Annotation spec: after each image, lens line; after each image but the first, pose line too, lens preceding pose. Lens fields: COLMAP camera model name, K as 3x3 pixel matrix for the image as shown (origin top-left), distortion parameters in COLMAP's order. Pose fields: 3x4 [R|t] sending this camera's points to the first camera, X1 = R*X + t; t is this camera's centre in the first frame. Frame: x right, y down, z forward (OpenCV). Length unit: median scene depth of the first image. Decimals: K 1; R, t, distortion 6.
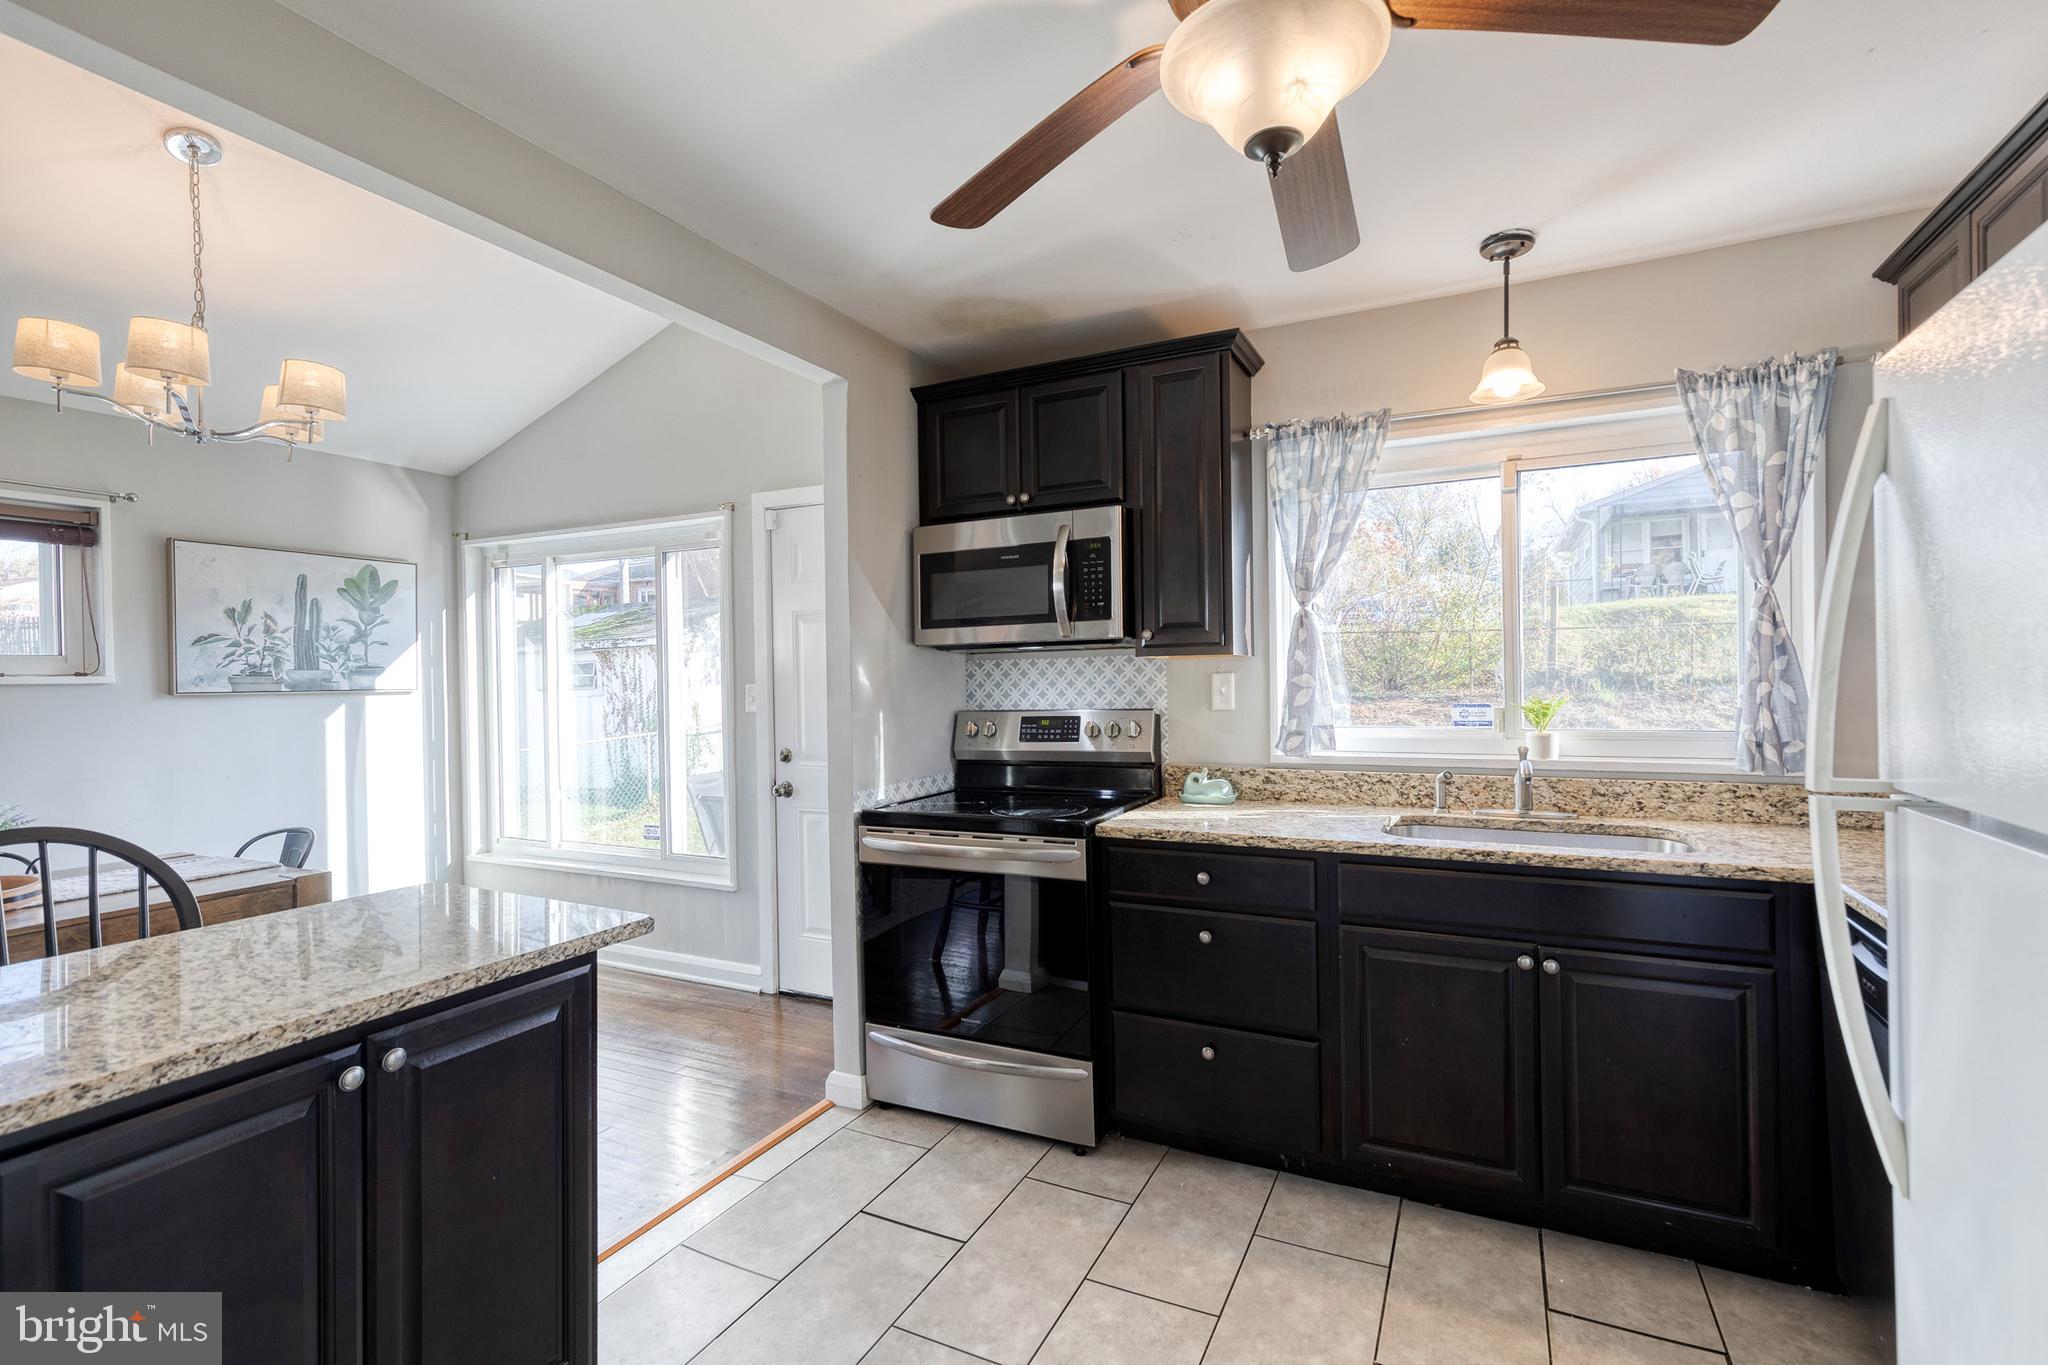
lens RADIAL K [[924.6, 0, 1042.9], [0, 924.6, 684.0], [0, 0, 1]] dist [0.010718, -0.002503]
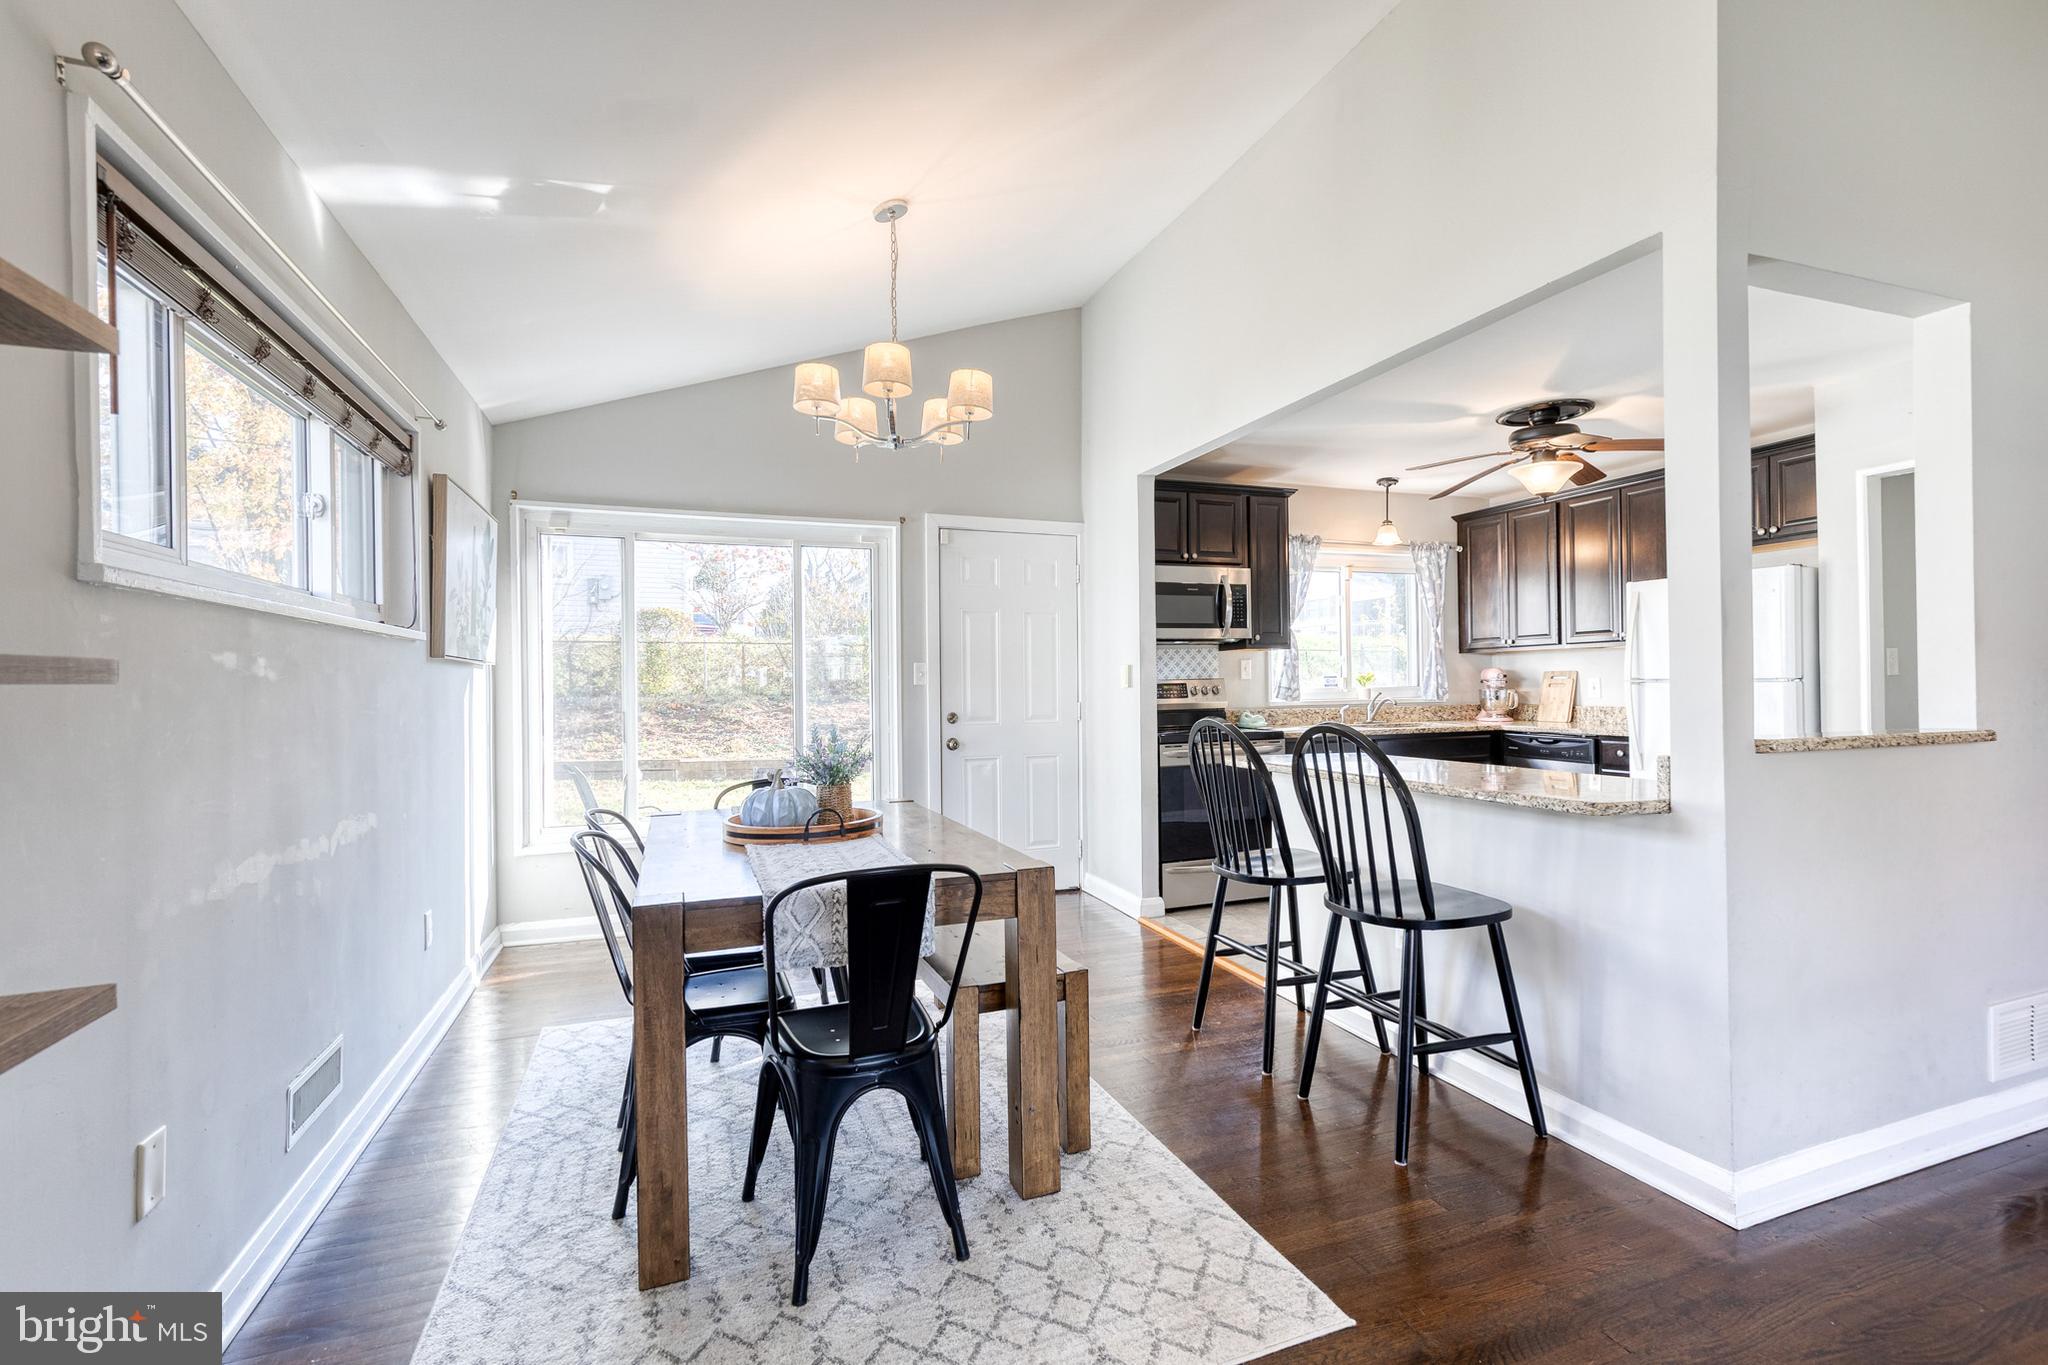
lens RADIAL K [[924.6, 0, 1038.3], [0, 924.6, 679.7], [0, 0, 1]] dist [0.010718, -0.002503]
pose [[0.685433, 0.011273, 0.728049, -1.553564], [0.006058, 0.999757, -0.021184, 0.070460], [-0.728111, 0.018931, 0.685198, 0.025218]]
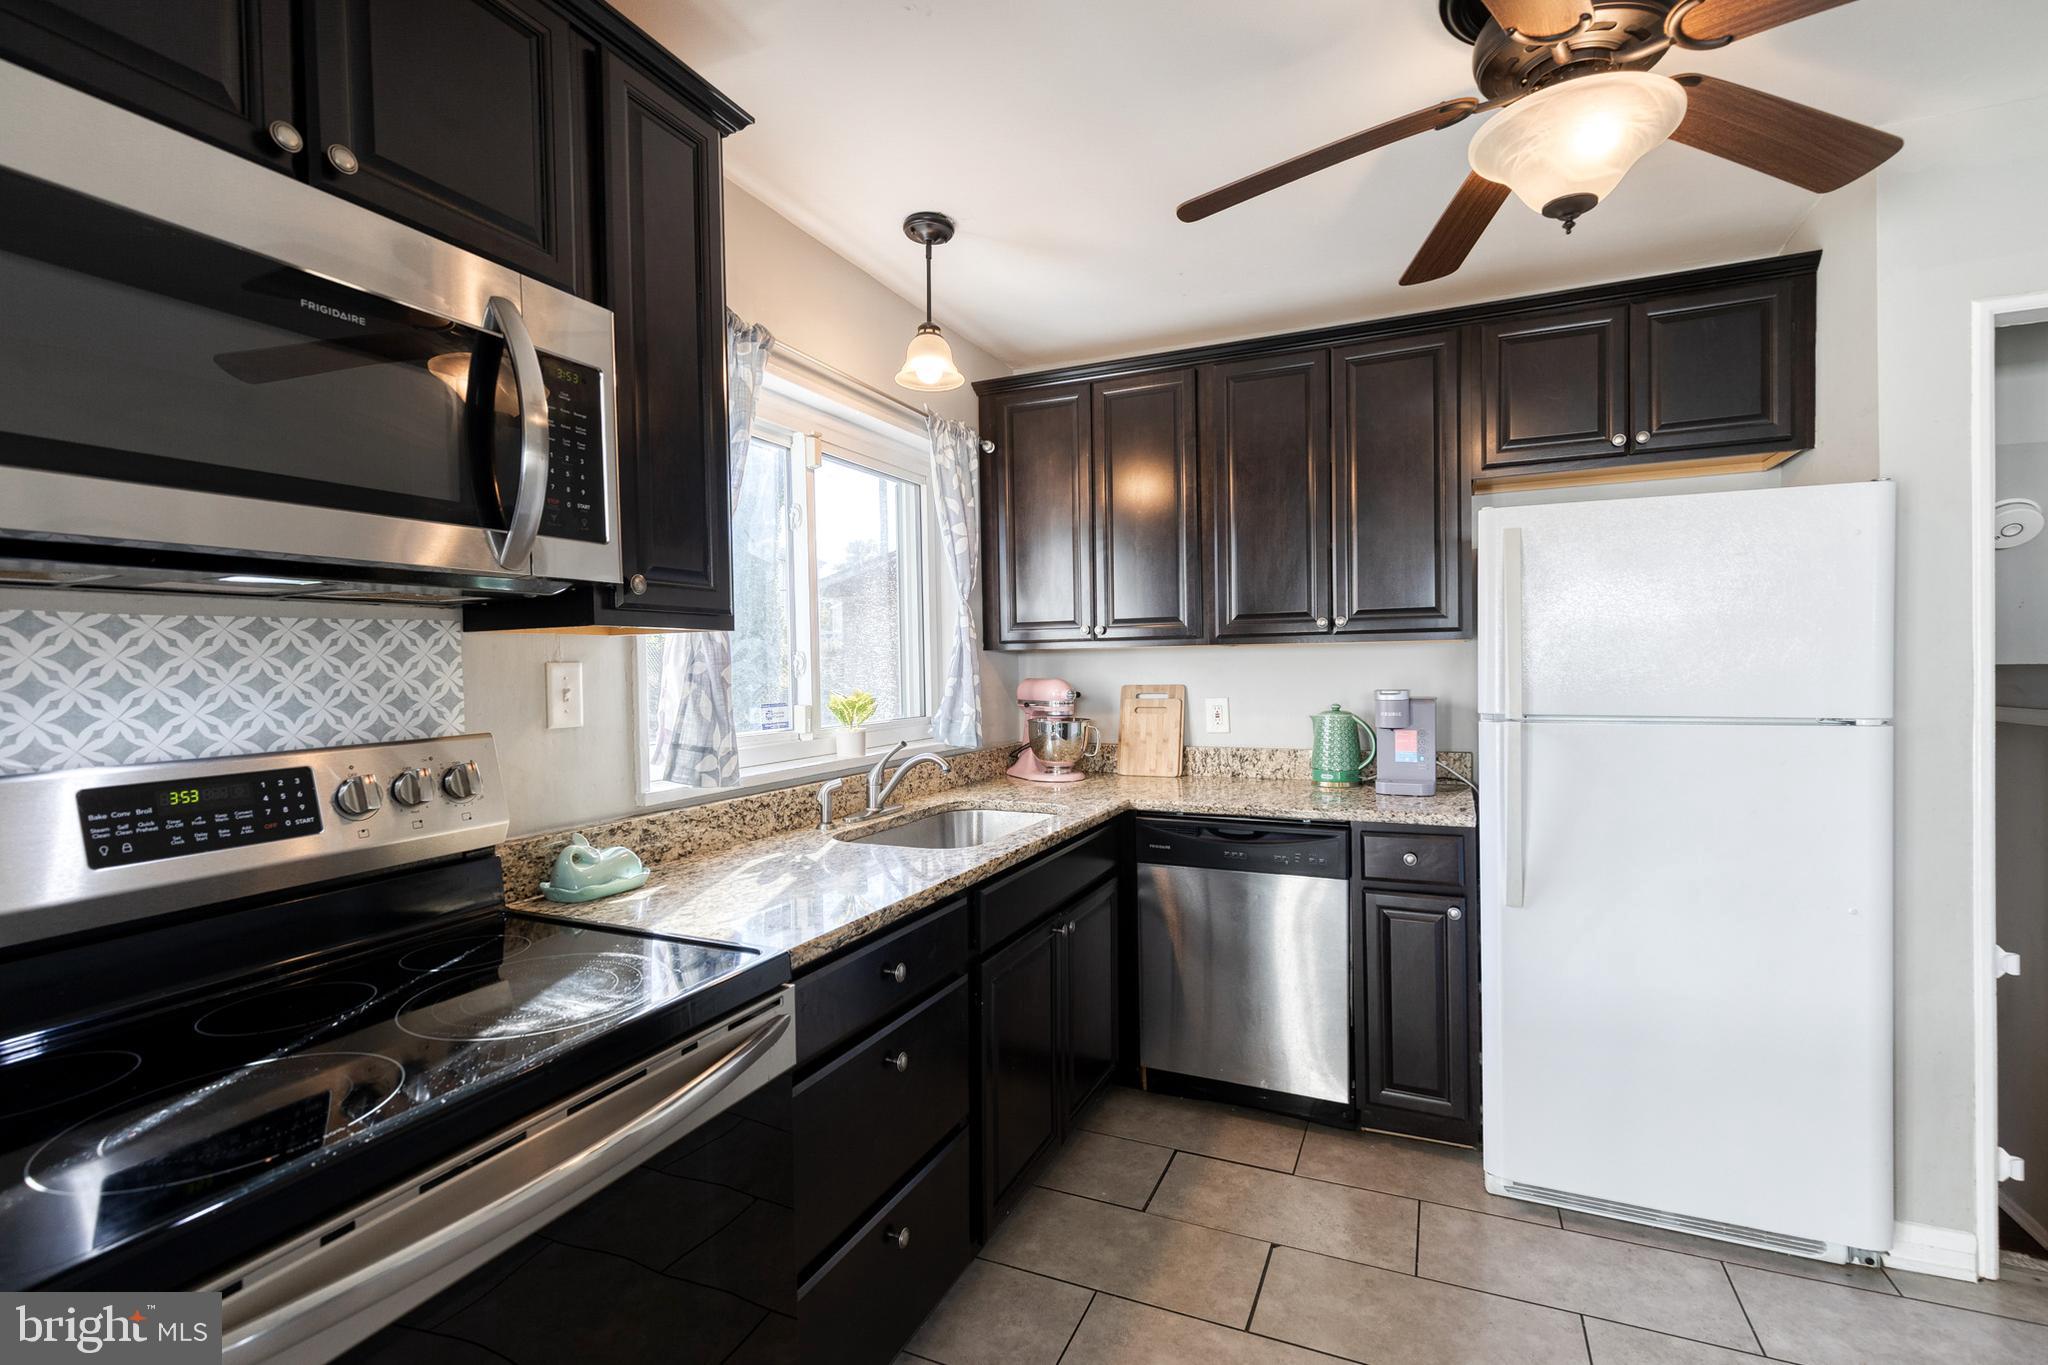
lens RADIAL K [[924.6, 0, 1046.3], [0, 924.6, 683.2], [0, 0, 1]] dist [0.010718, -0.002503]
pose [[-0.044389, -0.003261, 0.999009, -0.408030], [0.021437, 0.999761, 0.004216, 0.004900], [-0.998784, 0.021603, -0.044309, 0.782066]]
